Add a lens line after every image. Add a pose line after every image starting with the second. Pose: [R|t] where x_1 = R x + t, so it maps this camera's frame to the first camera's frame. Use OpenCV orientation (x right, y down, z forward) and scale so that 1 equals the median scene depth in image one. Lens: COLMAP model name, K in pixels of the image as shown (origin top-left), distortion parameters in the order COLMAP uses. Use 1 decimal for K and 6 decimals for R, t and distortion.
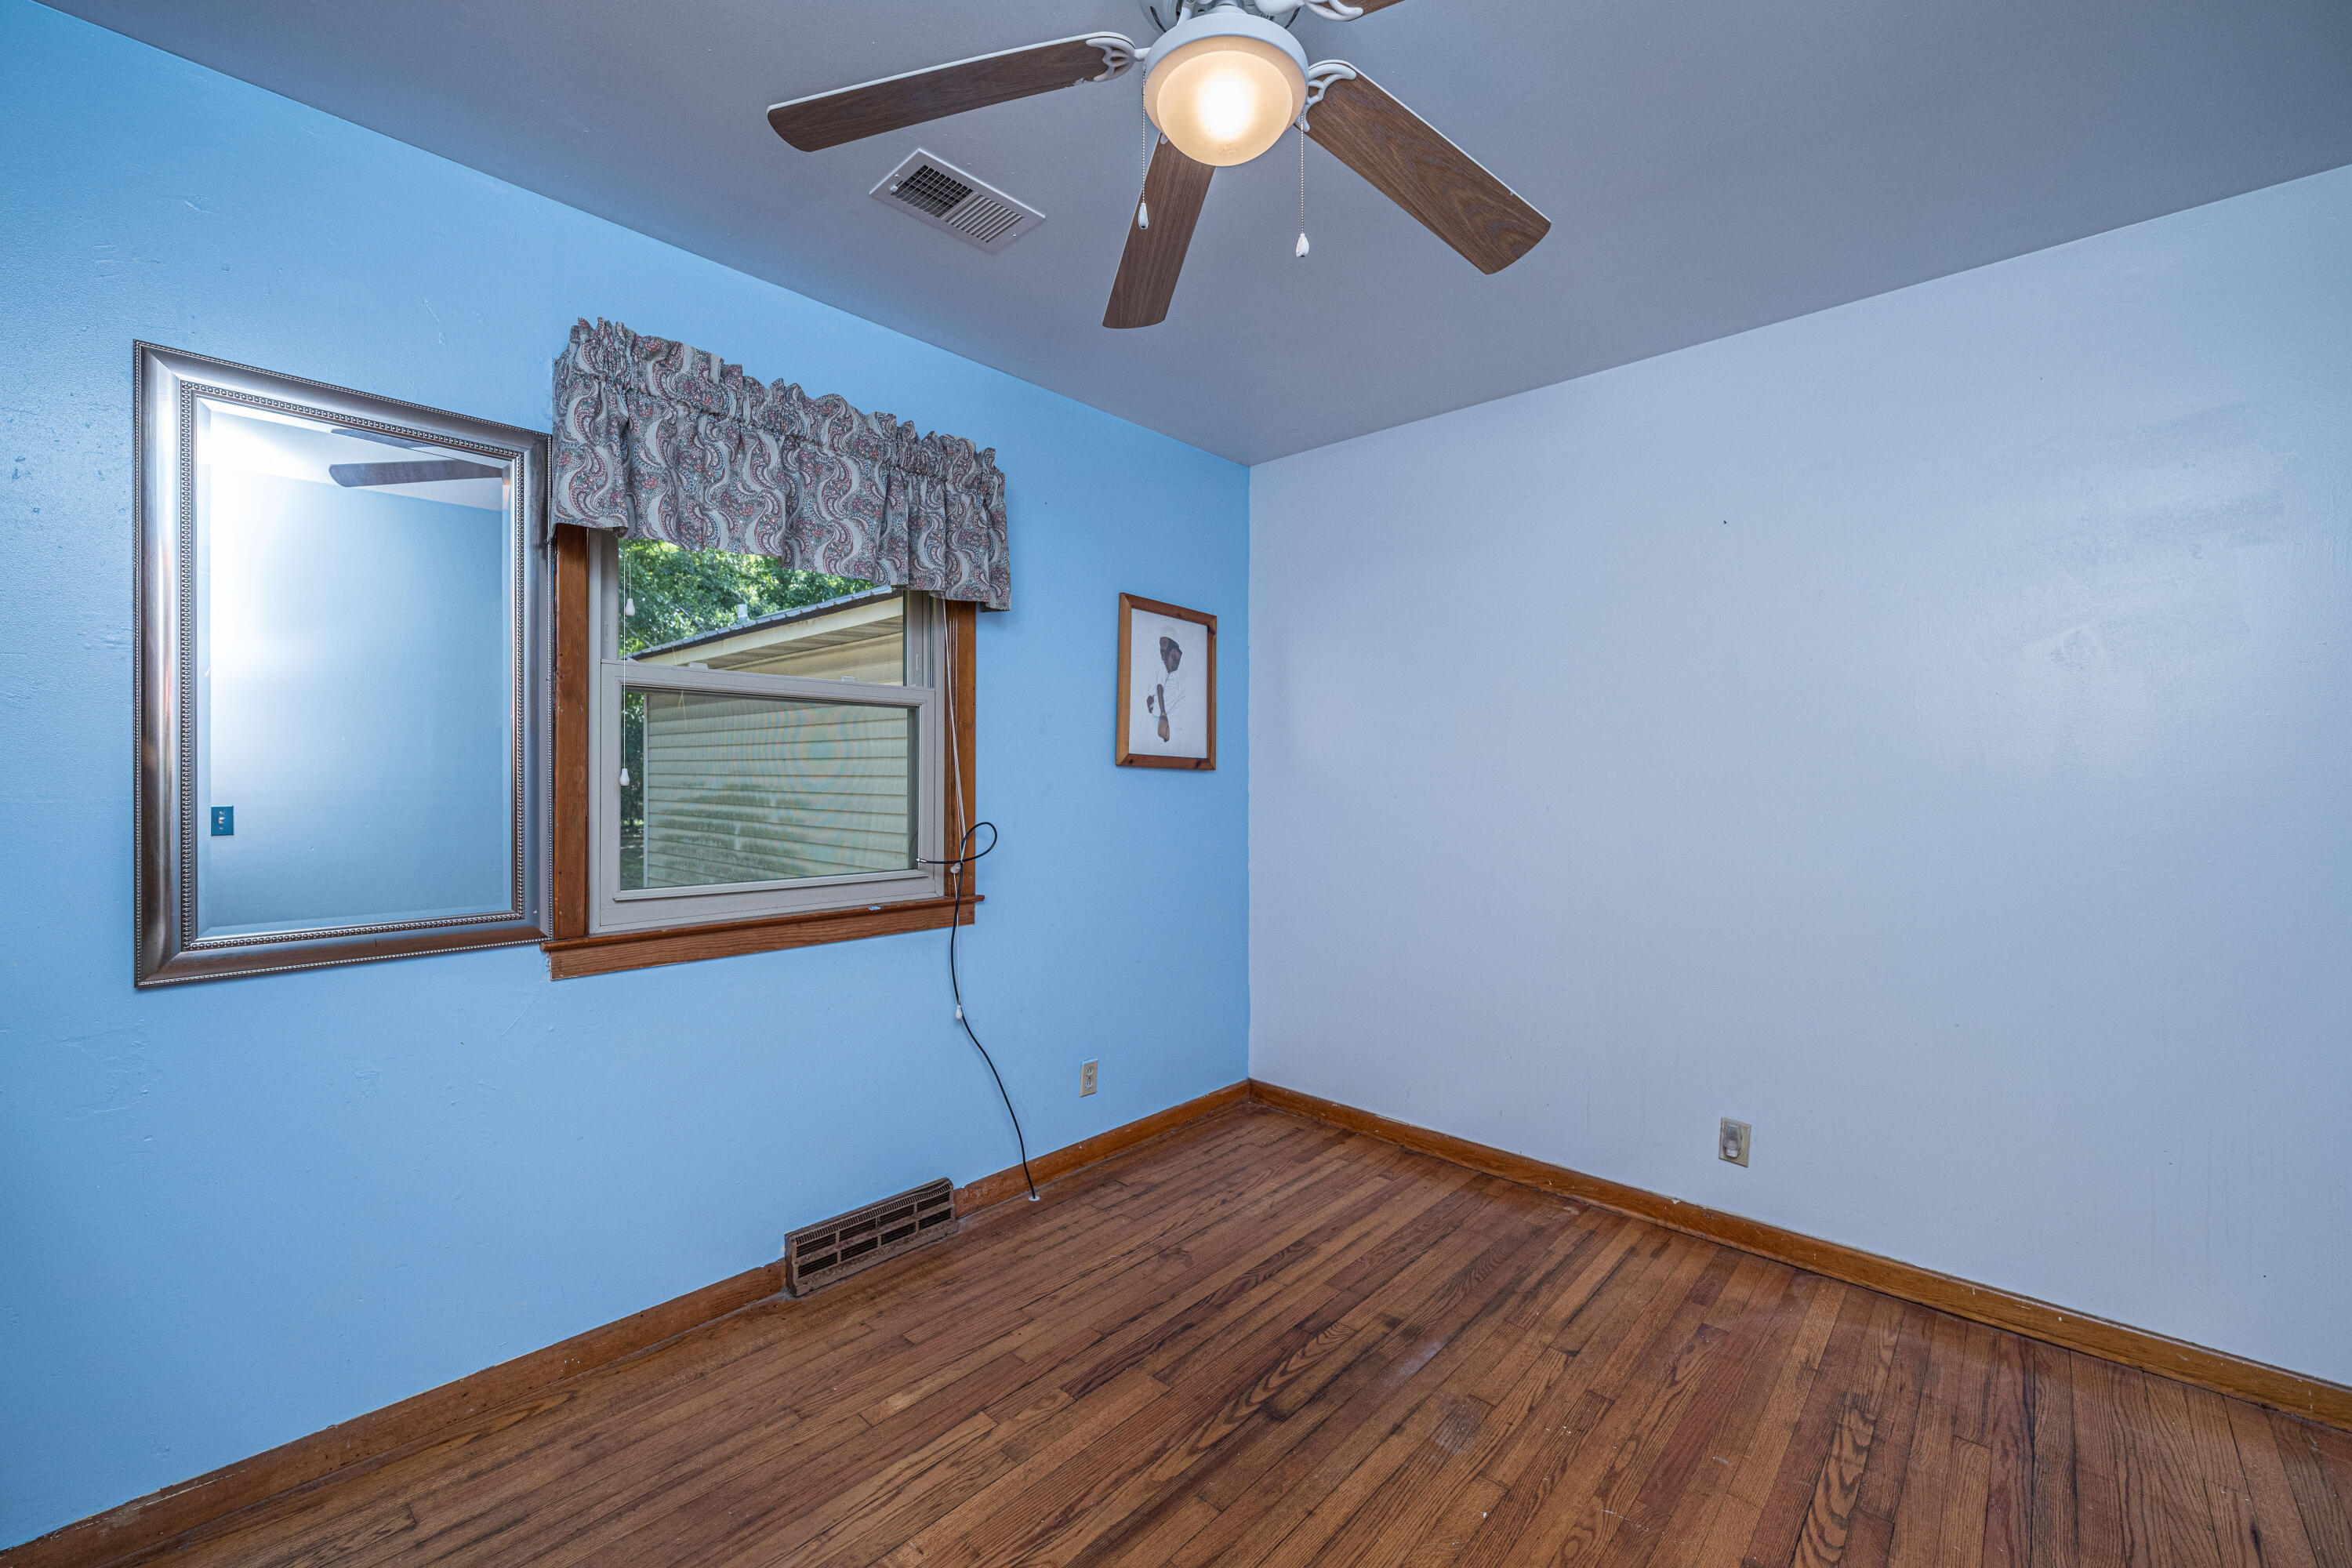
lens RADIAL K [[945.1, 0, 1181.2], [0, 945.1, 786.4], [0, 0, 1]] dist [-0.000371, 0.000059]
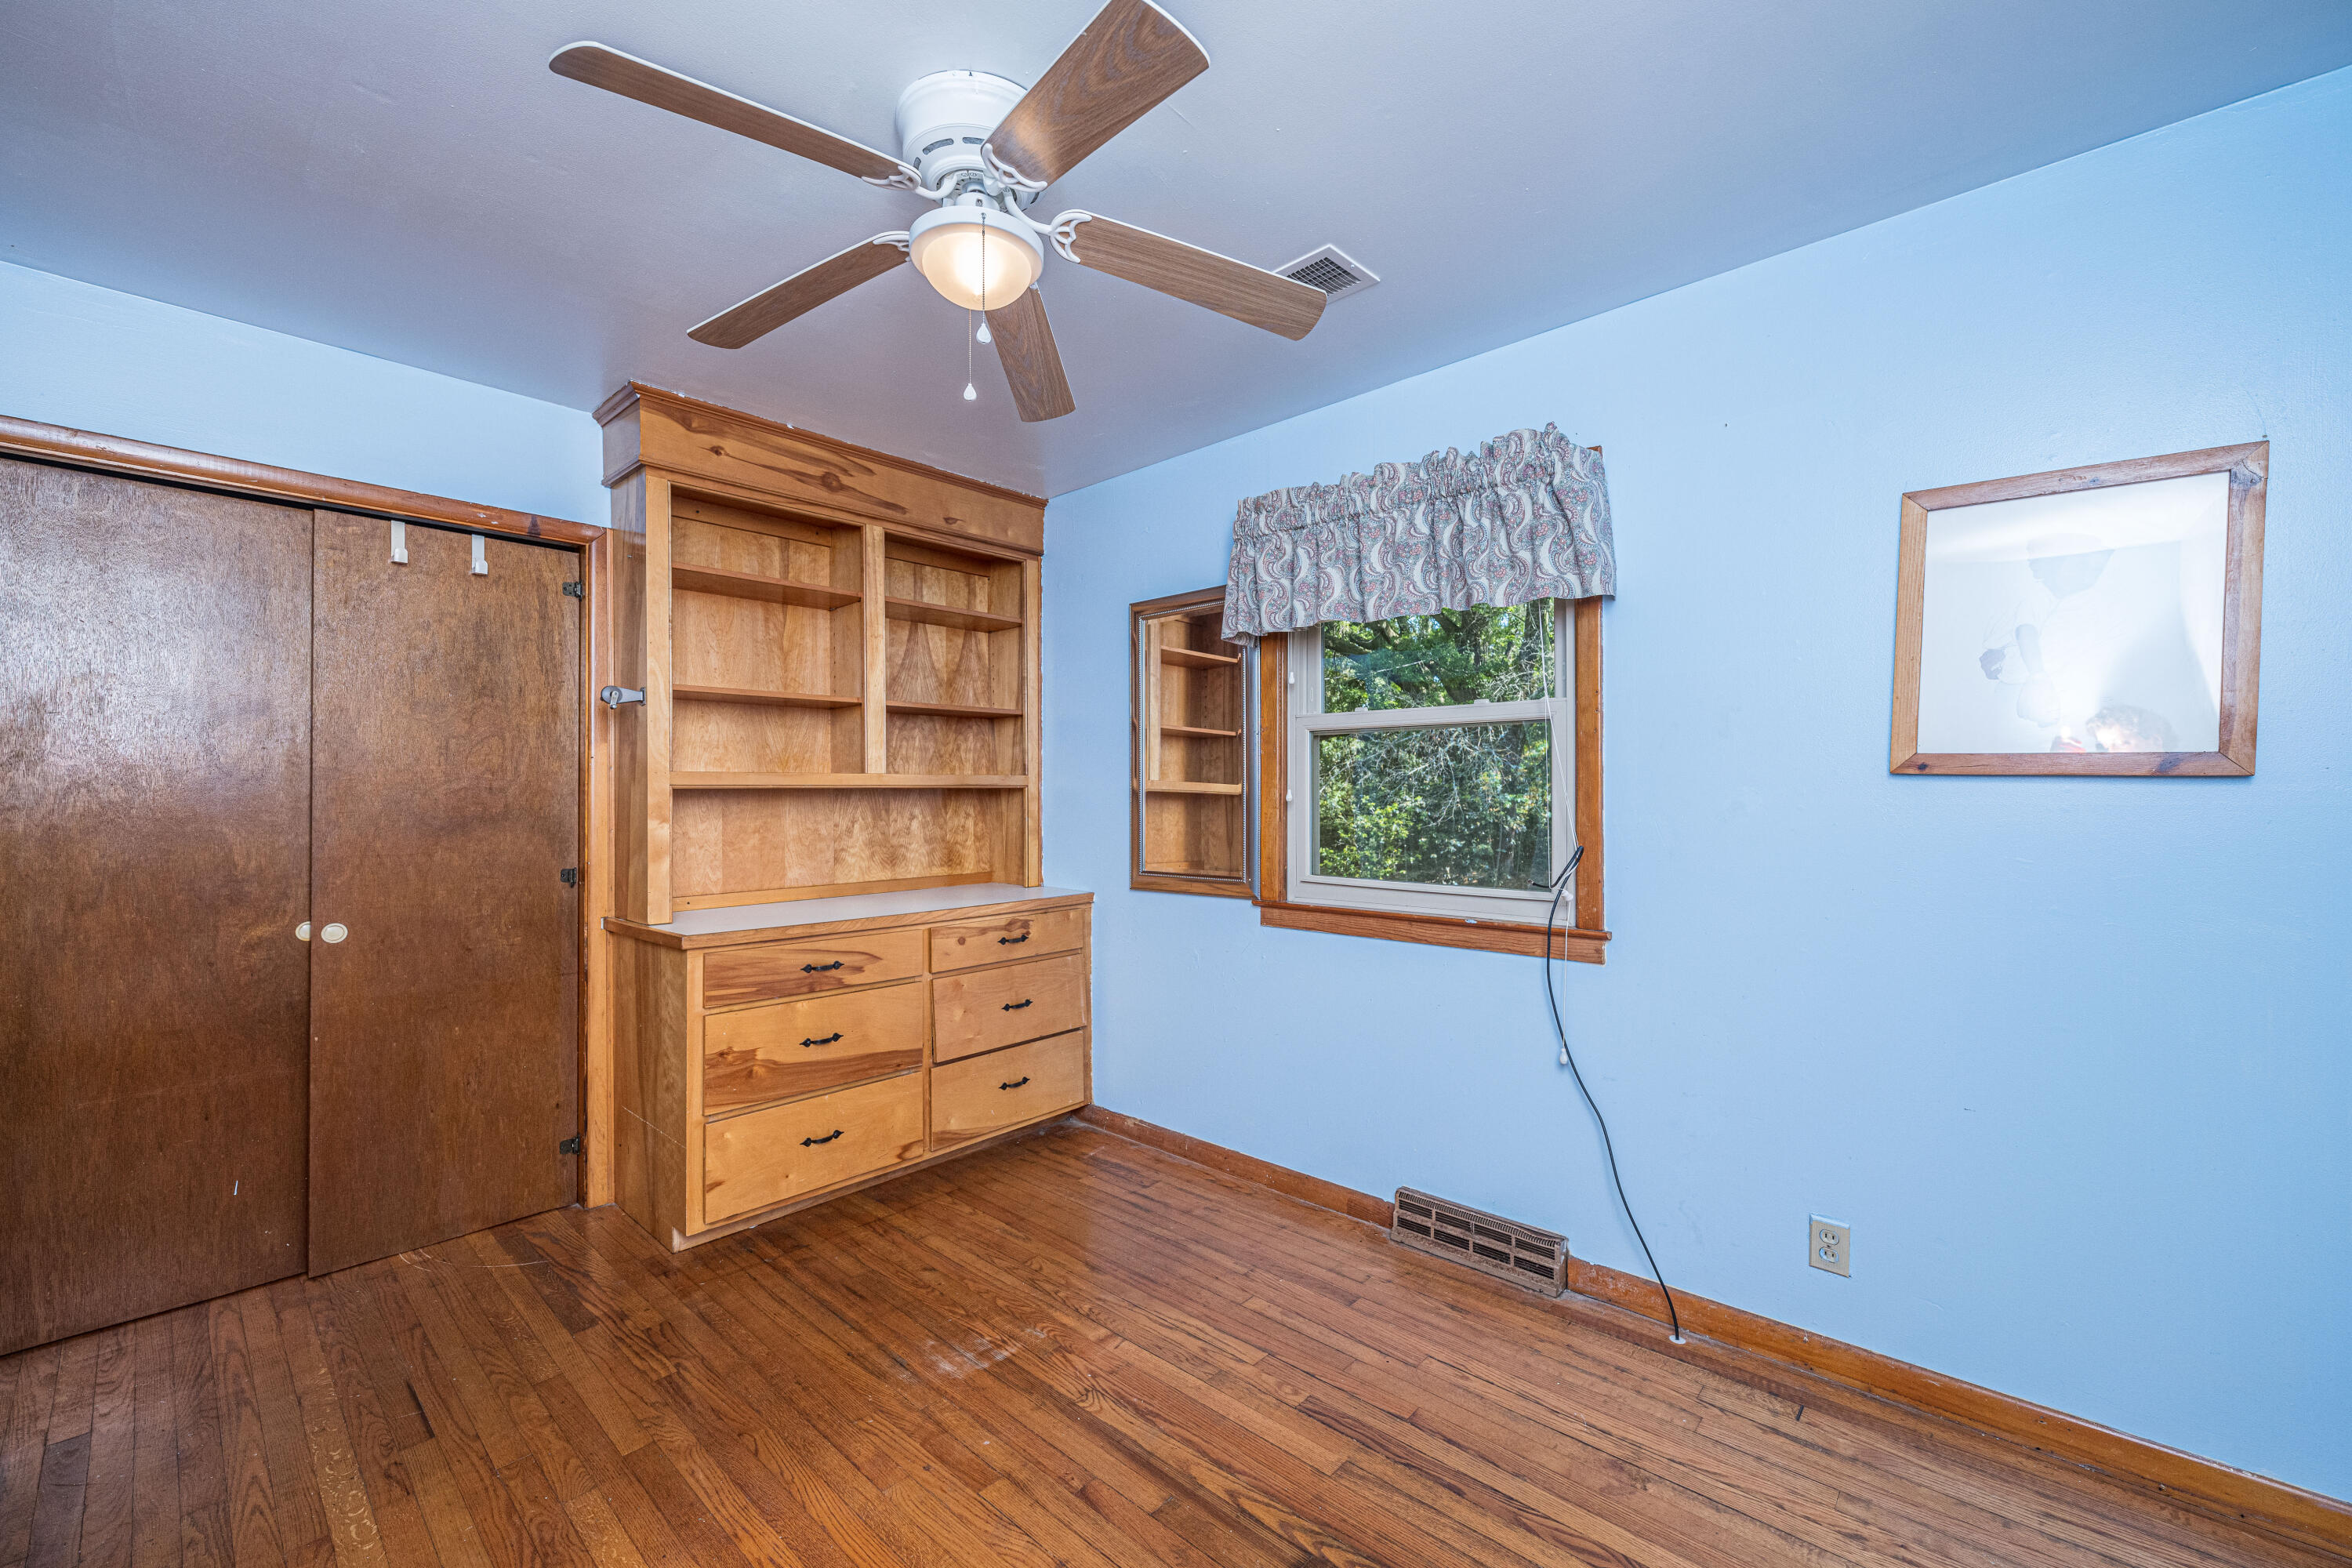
lens RADIAL K [[945.1, 0, 1181.2], [0, 945.1, 786.4], [0, 0, 1]] dist [-0.000371, 0.000059]
pose [[0.008185, -0.007791, -0.999936, 0.735054], [-0.005819, 0.999952, -0.007838, -0.008984], [0.999950, 0.005882, 0.008139, 0.698455]]
